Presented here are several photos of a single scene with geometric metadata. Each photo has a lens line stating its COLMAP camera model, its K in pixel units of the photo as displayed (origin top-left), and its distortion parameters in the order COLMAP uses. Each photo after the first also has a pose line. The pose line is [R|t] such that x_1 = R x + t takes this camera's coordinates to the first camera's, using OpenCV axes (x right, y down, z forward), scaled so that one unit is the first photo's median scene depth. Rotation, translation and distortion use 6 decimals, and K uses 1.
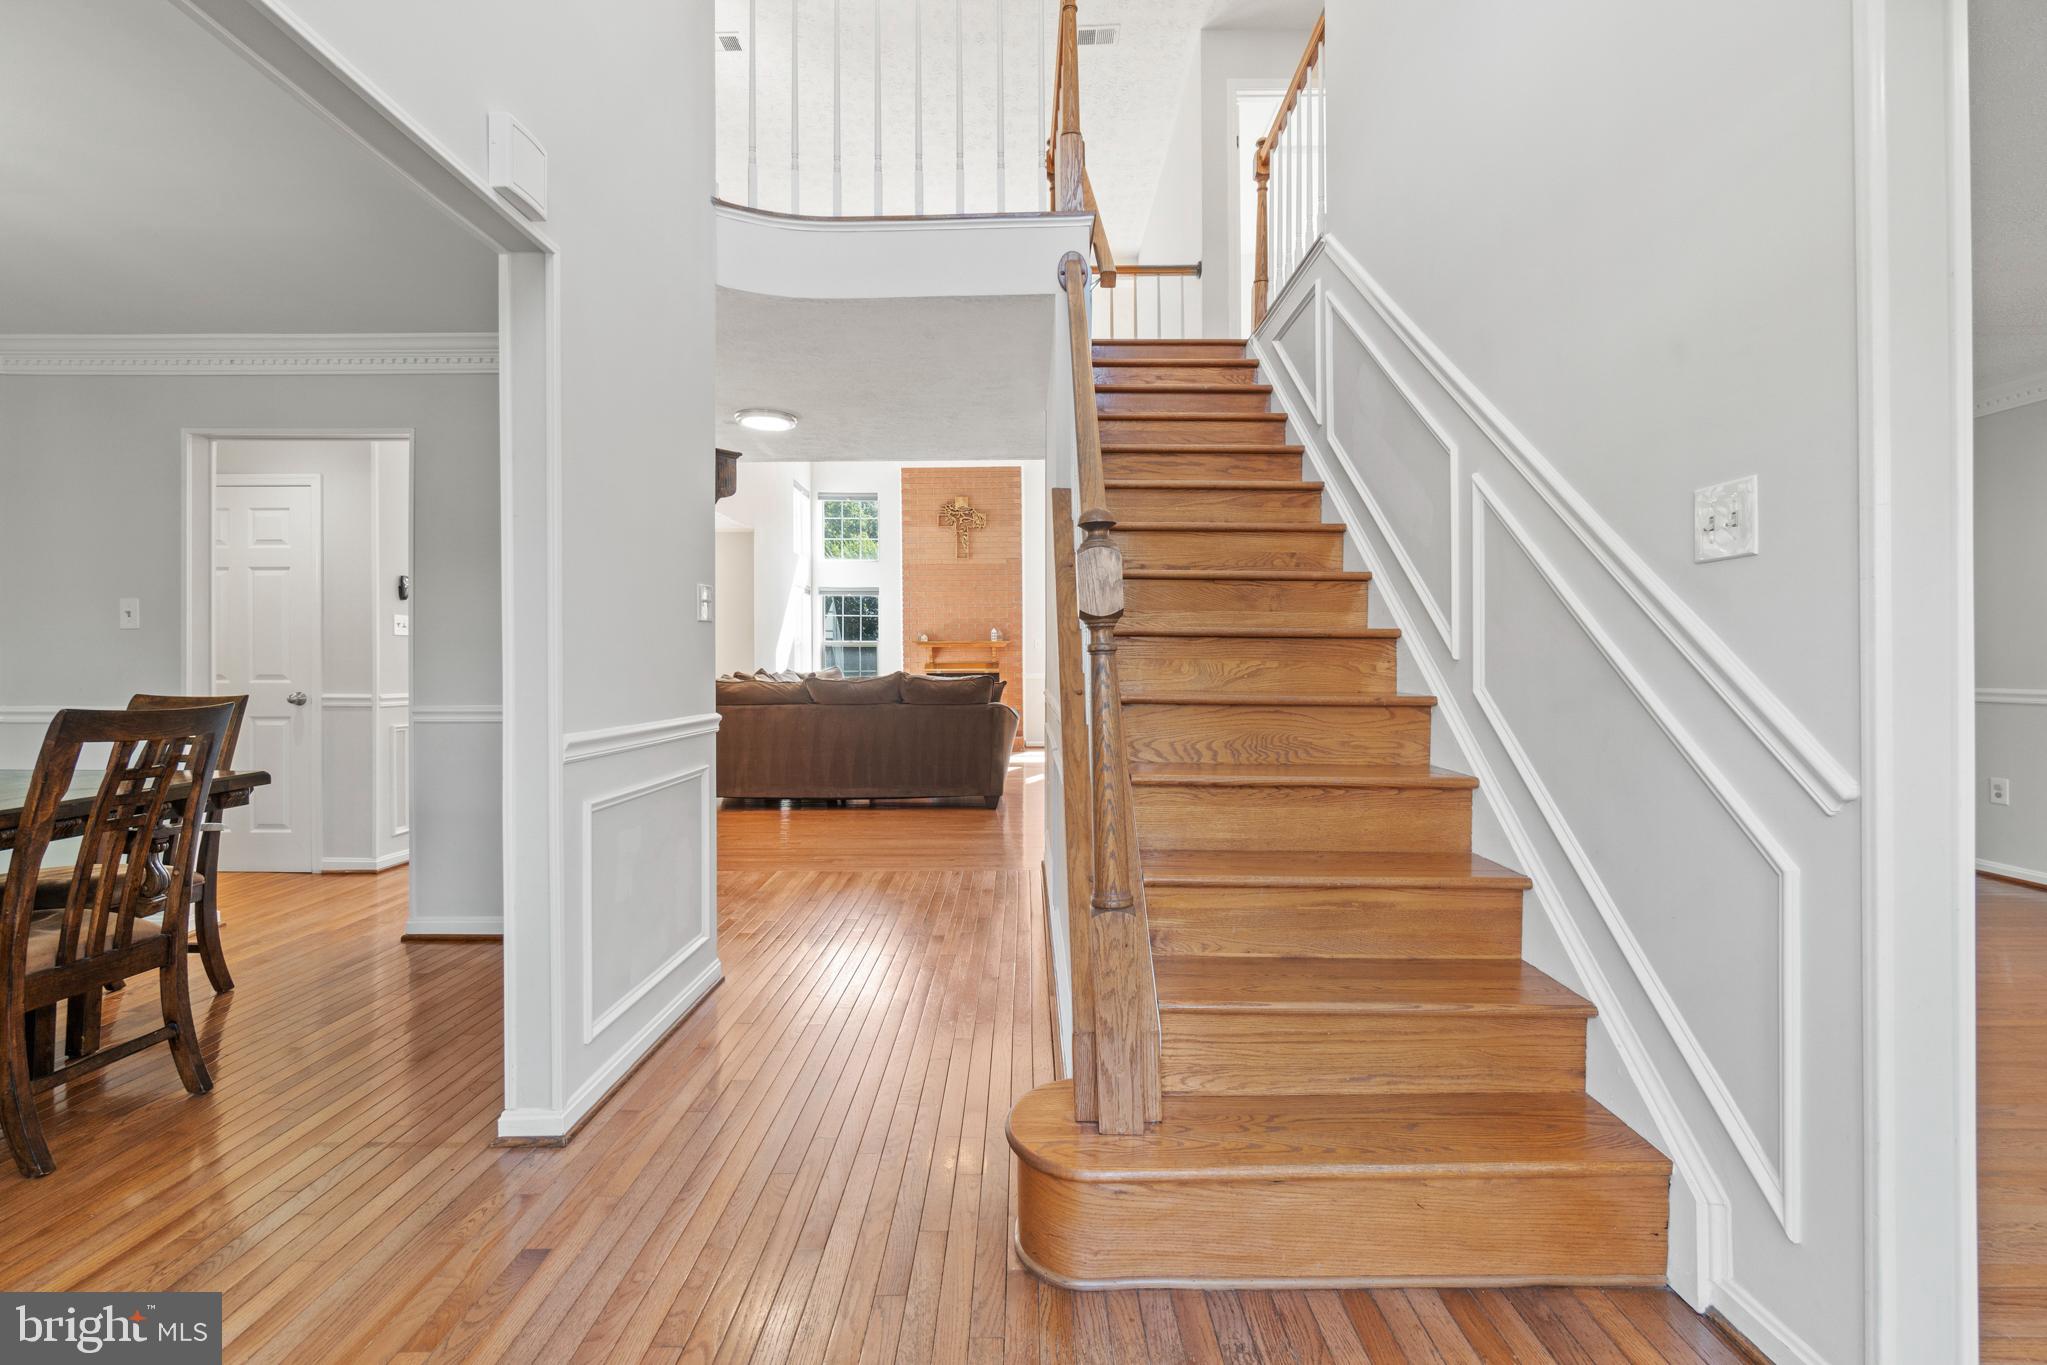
lens RADIAL K [[888.5, 0, 1009.8], [0, 888.5, 652.7], [0, 0, 1]] dist [-0.000763, -0.000207]
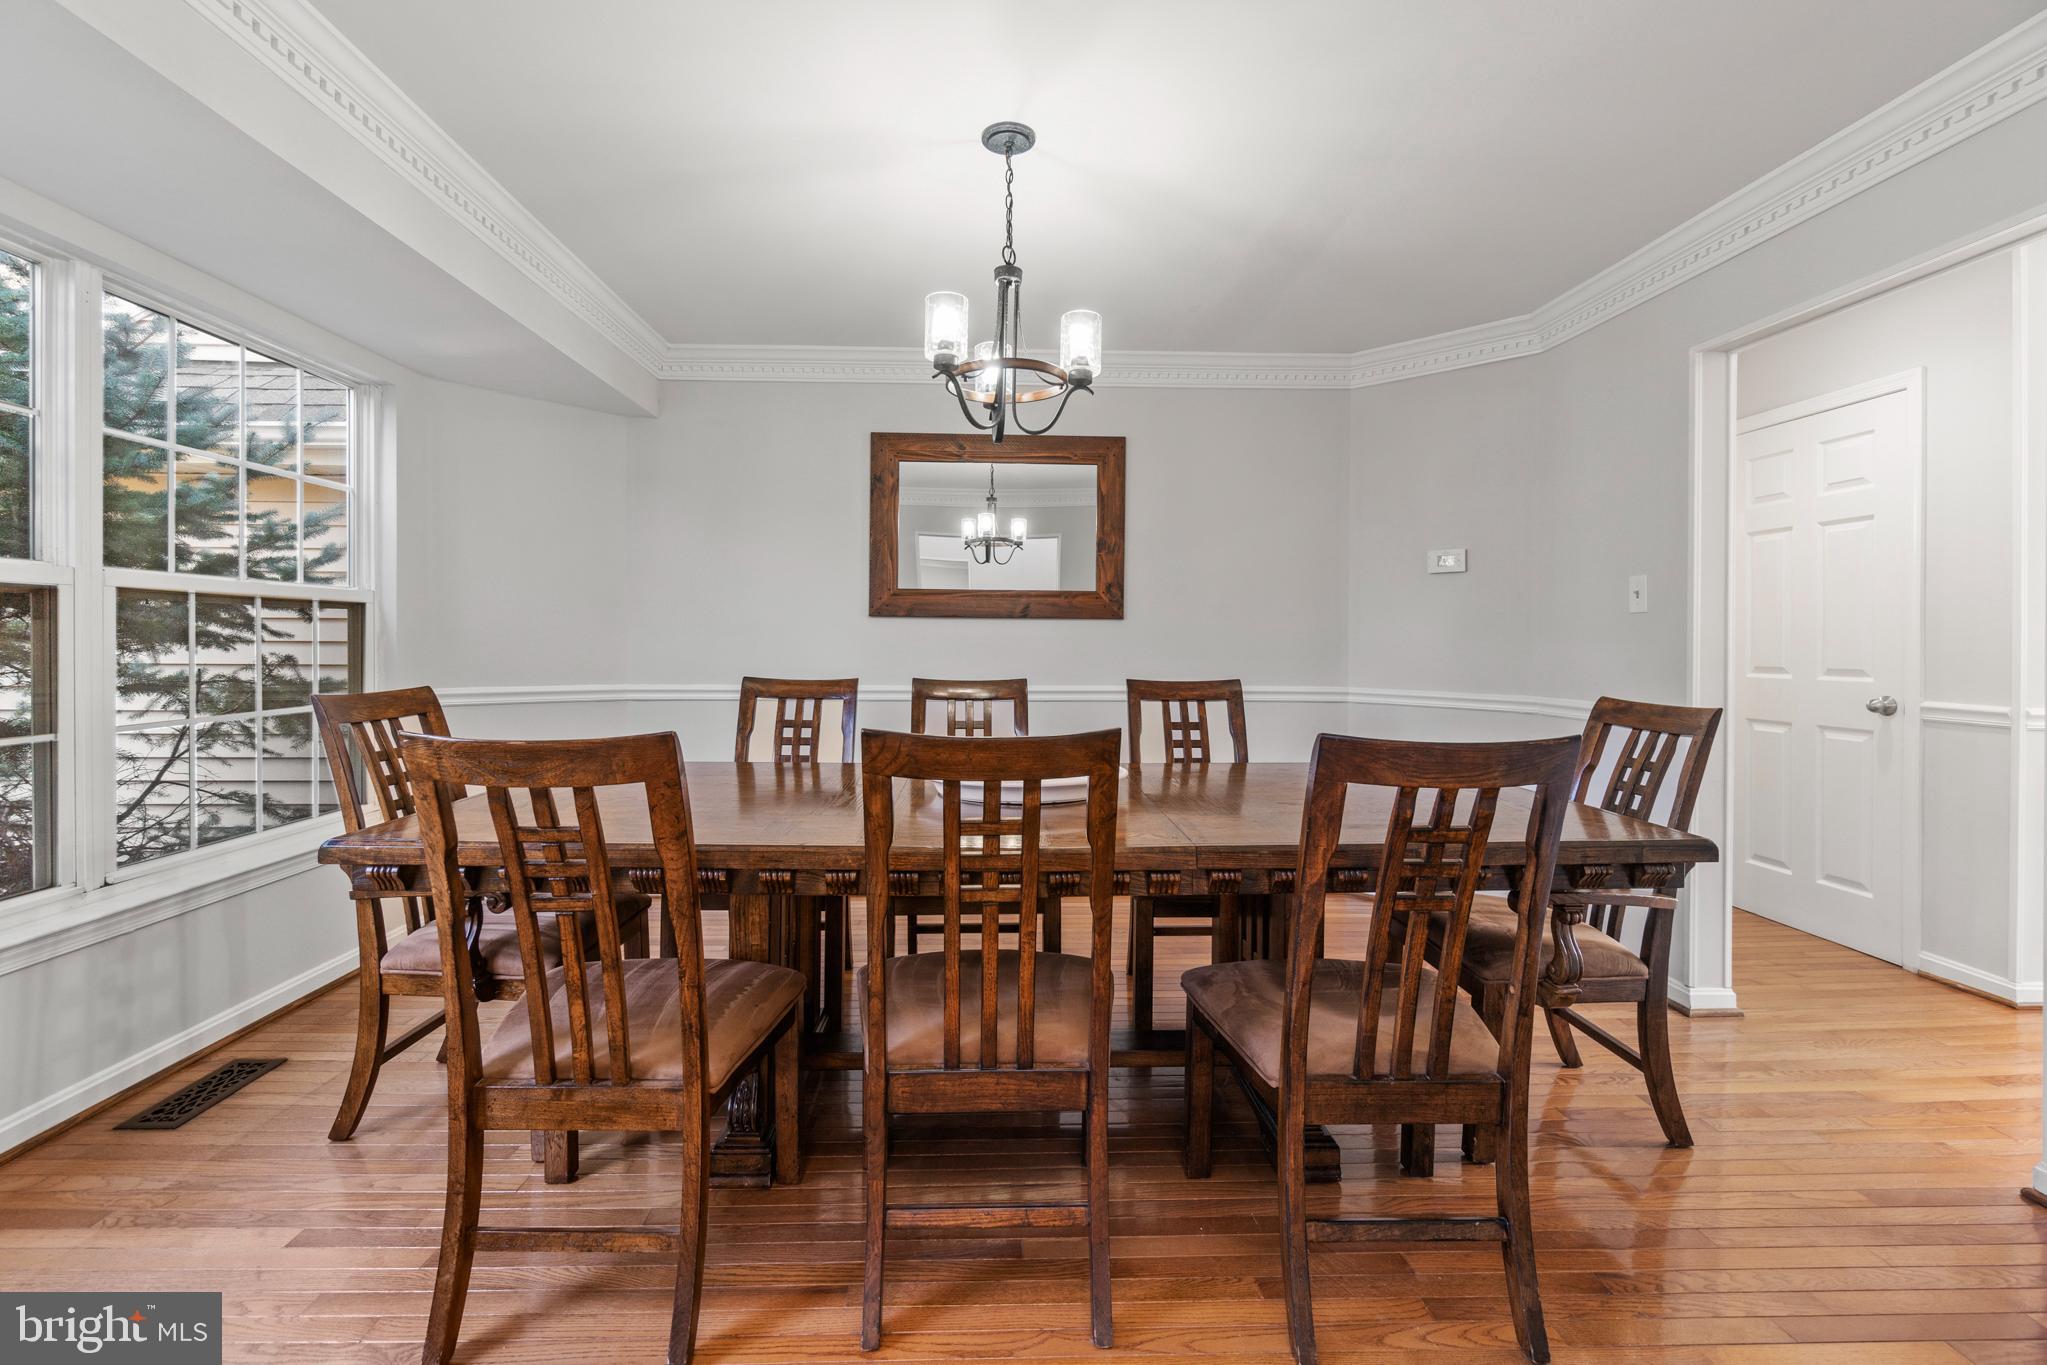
lens RADIAL K [[888.5, 0, 1009.8], [0, 888.5, 652.7], [0, 0, 1]] dist [-0.000763, -0.000207]
pose [[0.049554, 0.013776, -0.998676, -0.192688], [0.010119, 0.999847, 0.014294, -0.007166], [0.998720, -0.010814, 0.049407, 0.371767]]
